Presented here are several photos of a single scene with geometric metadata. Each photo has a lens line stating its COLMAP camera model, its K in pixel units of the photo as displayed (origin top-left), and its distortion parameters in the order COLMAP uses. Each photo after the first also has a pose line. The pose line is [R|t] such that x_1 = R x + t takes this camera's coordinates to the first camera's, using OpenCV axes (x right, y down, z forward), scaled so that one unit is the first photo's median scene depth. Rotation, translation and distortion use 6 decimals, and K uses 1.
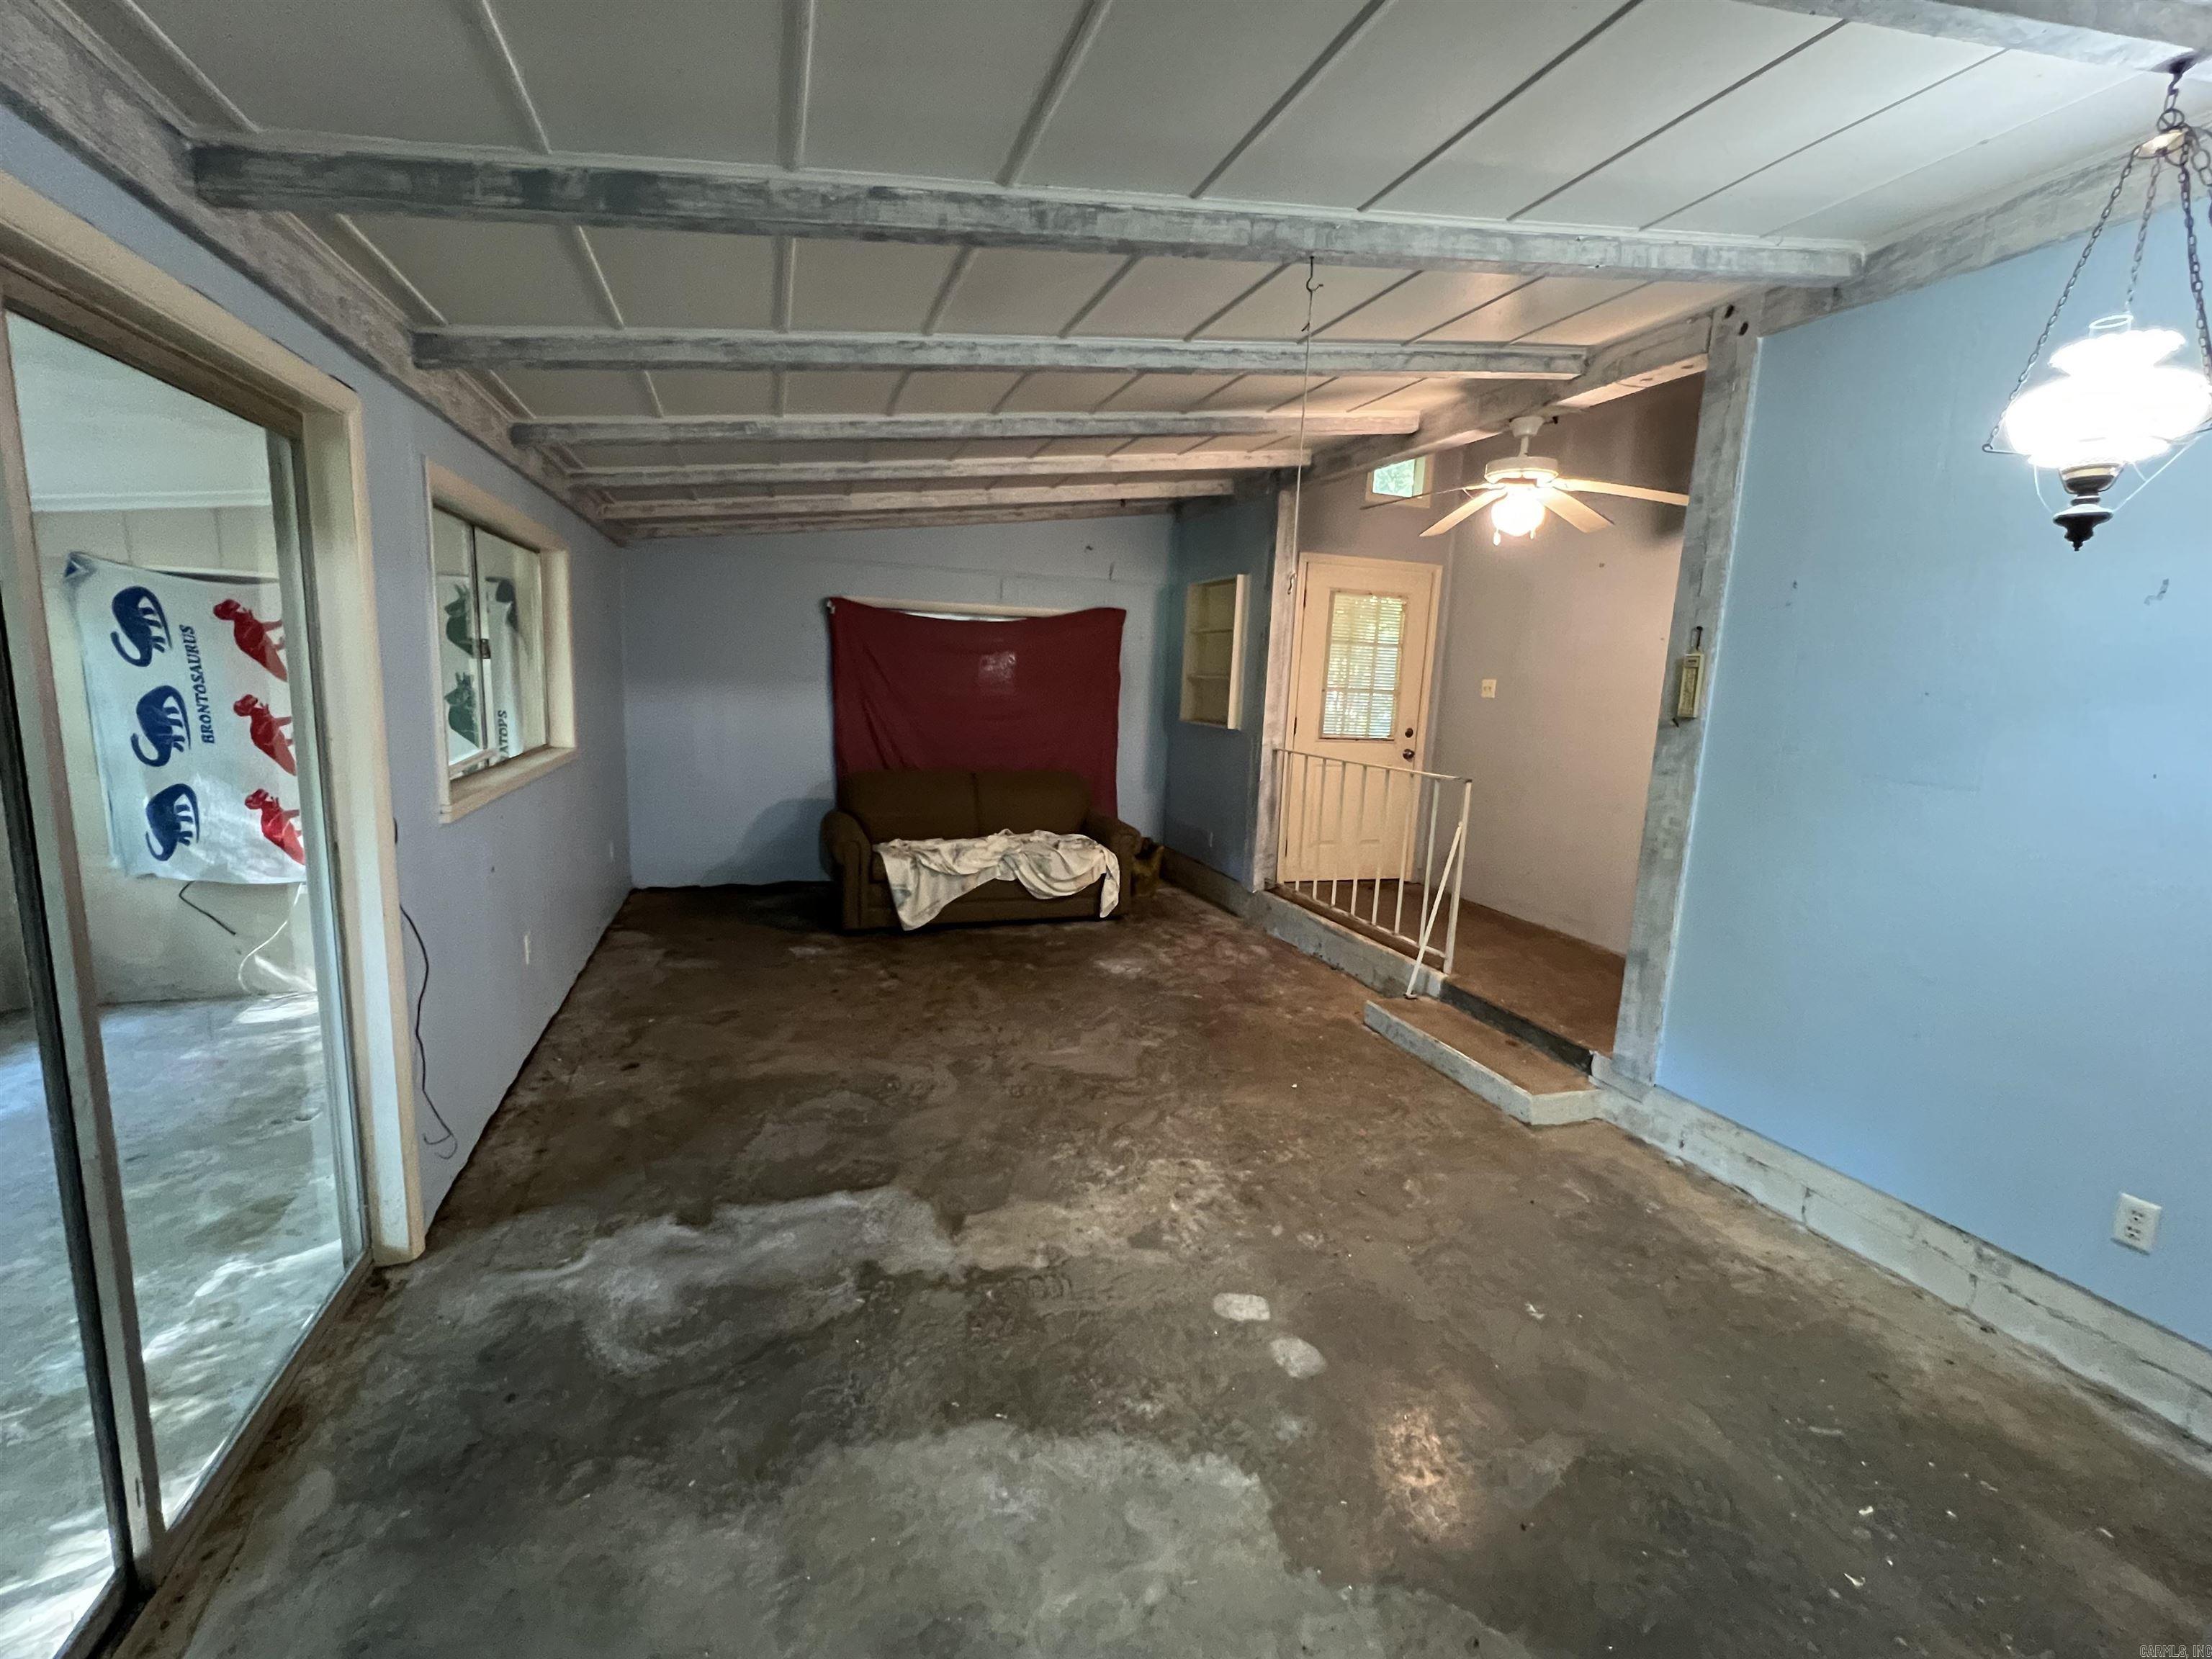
lens RADIAL K [[951.2, 0, 1106.0], [0, 951.2, 829.5], [0, 0, 1]] dist [-0.003502, 0.001288]
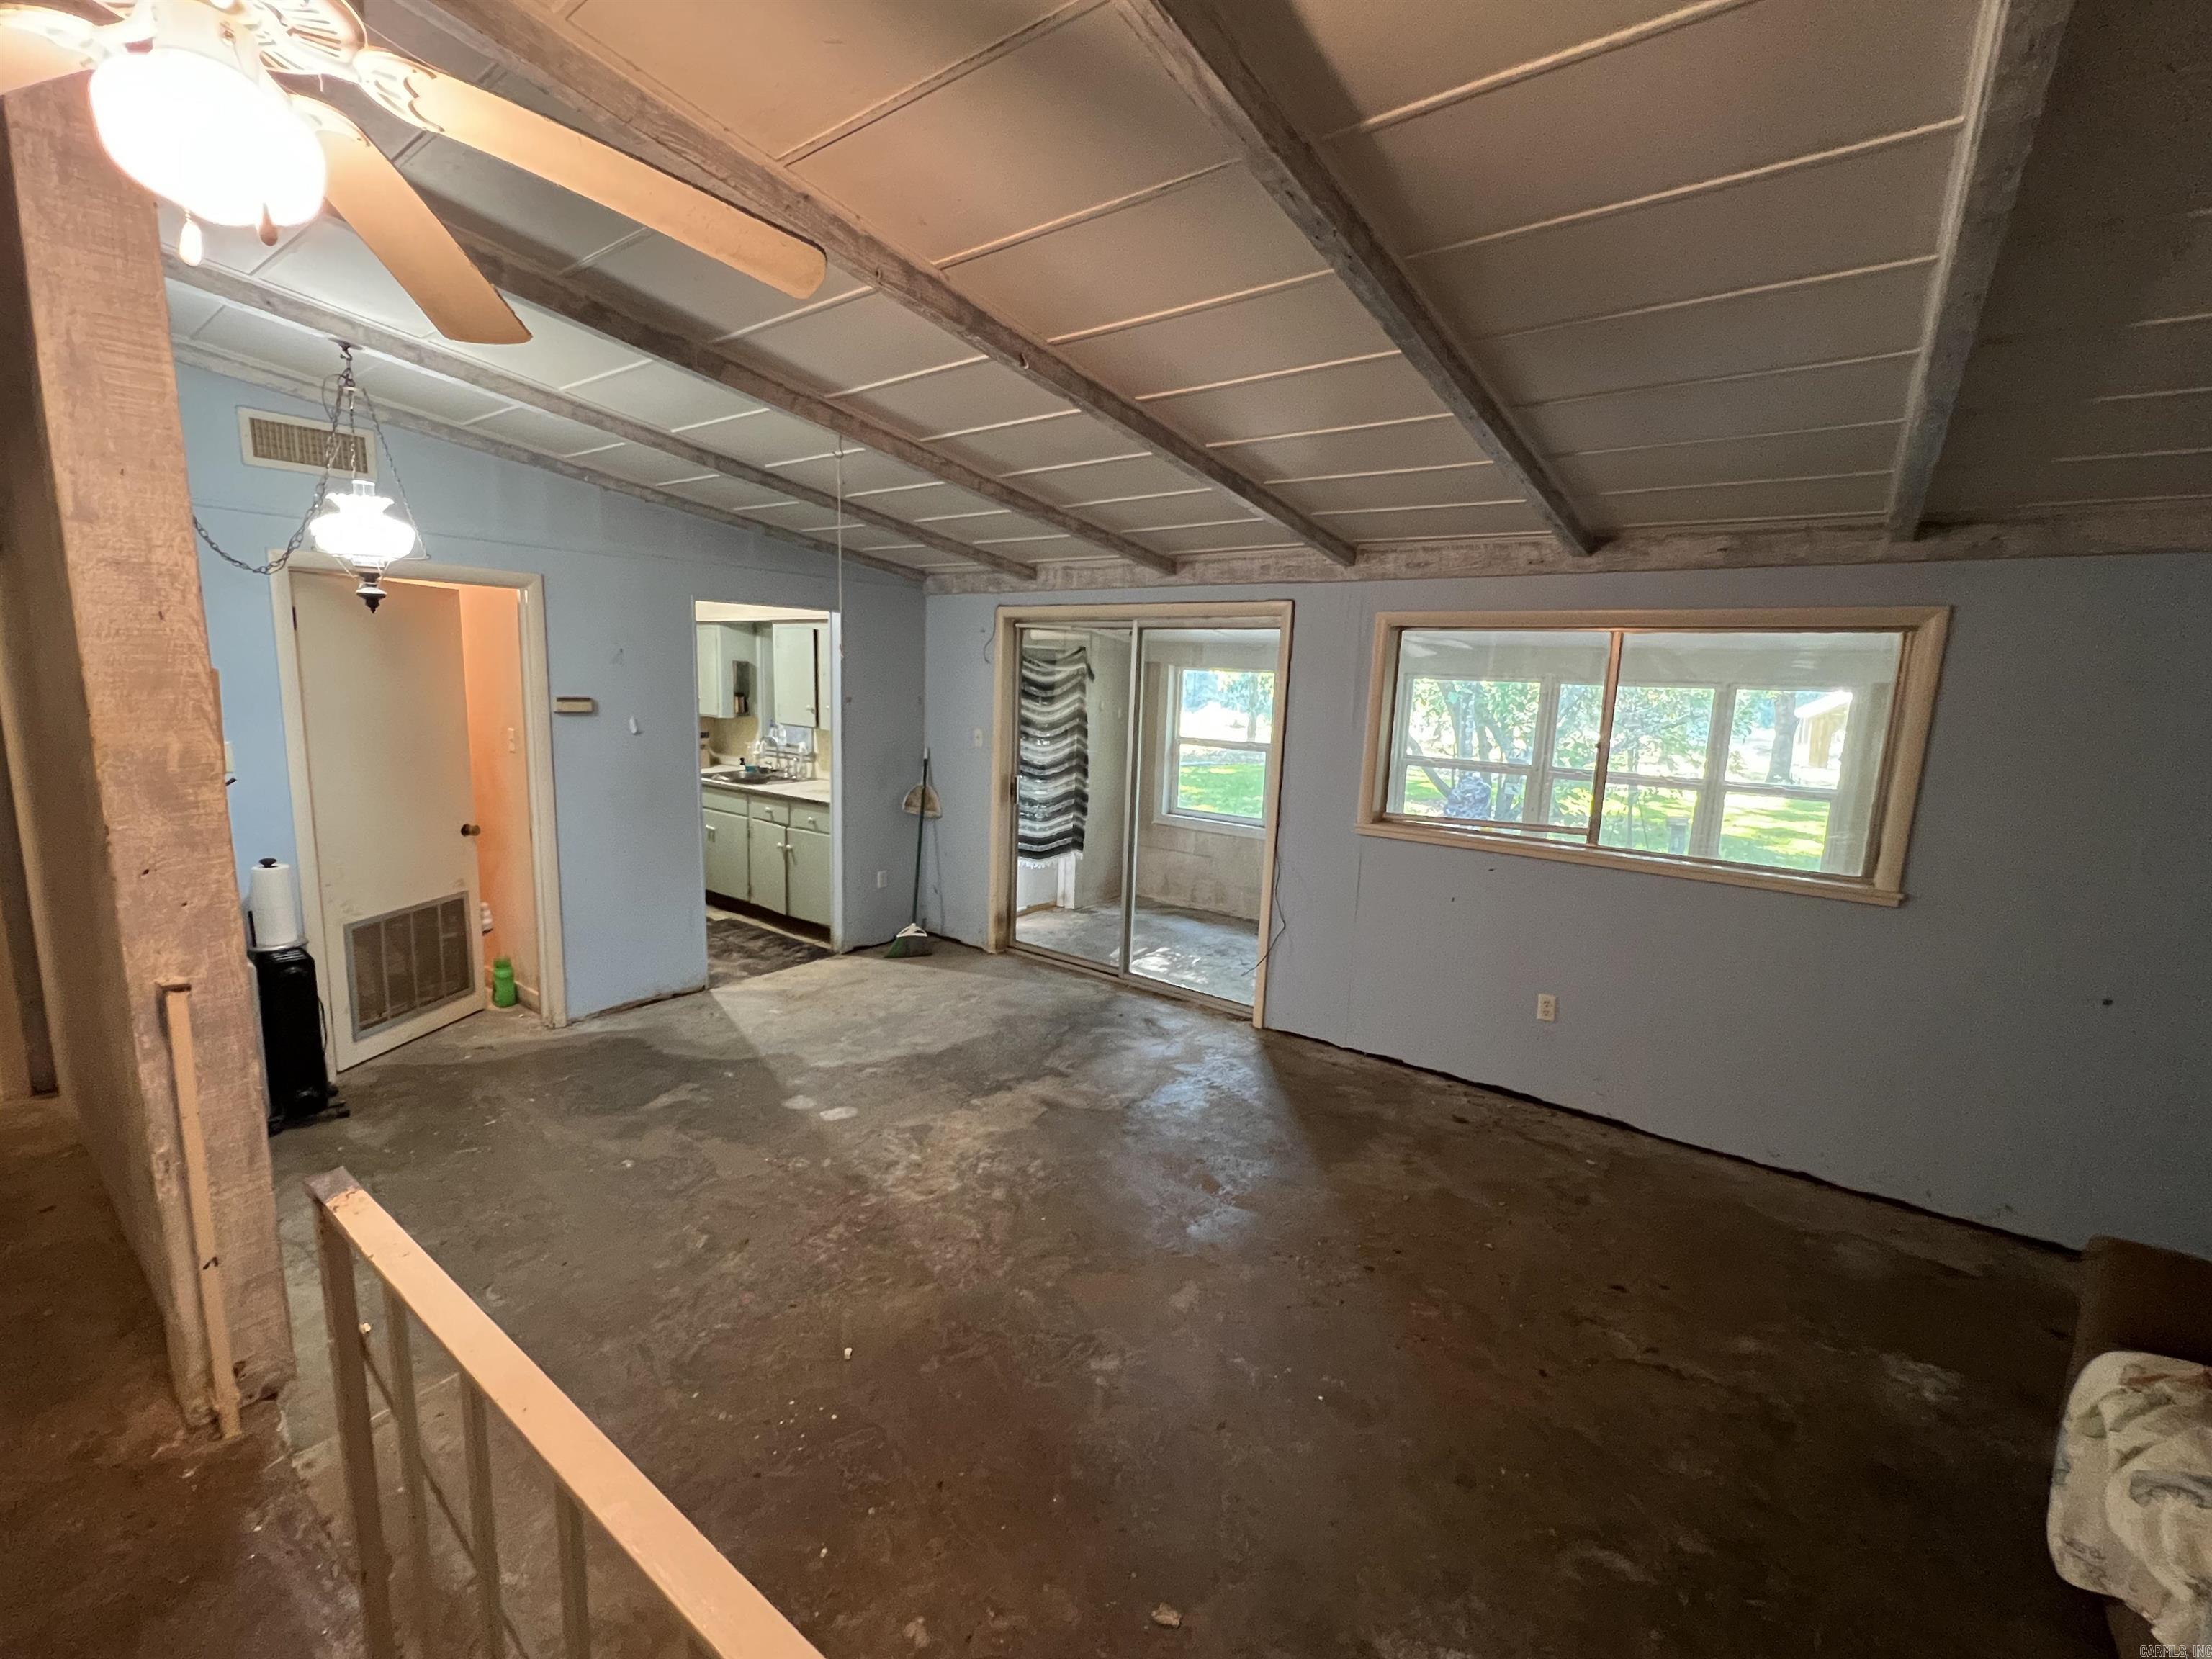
lens RADIAL K [[951.2, 0, 1106.0], [0, 951.2, 829.5], [0, 0, 1]] dist [-0.003502, 0.001288]
pose [[-0.836153, 0.017505, -0.548217, 0.534635], [-0.156240, 0.950482, 0.268650, -0.370656], [0.525773, 0.310286, -0.792014, 1.990458]]
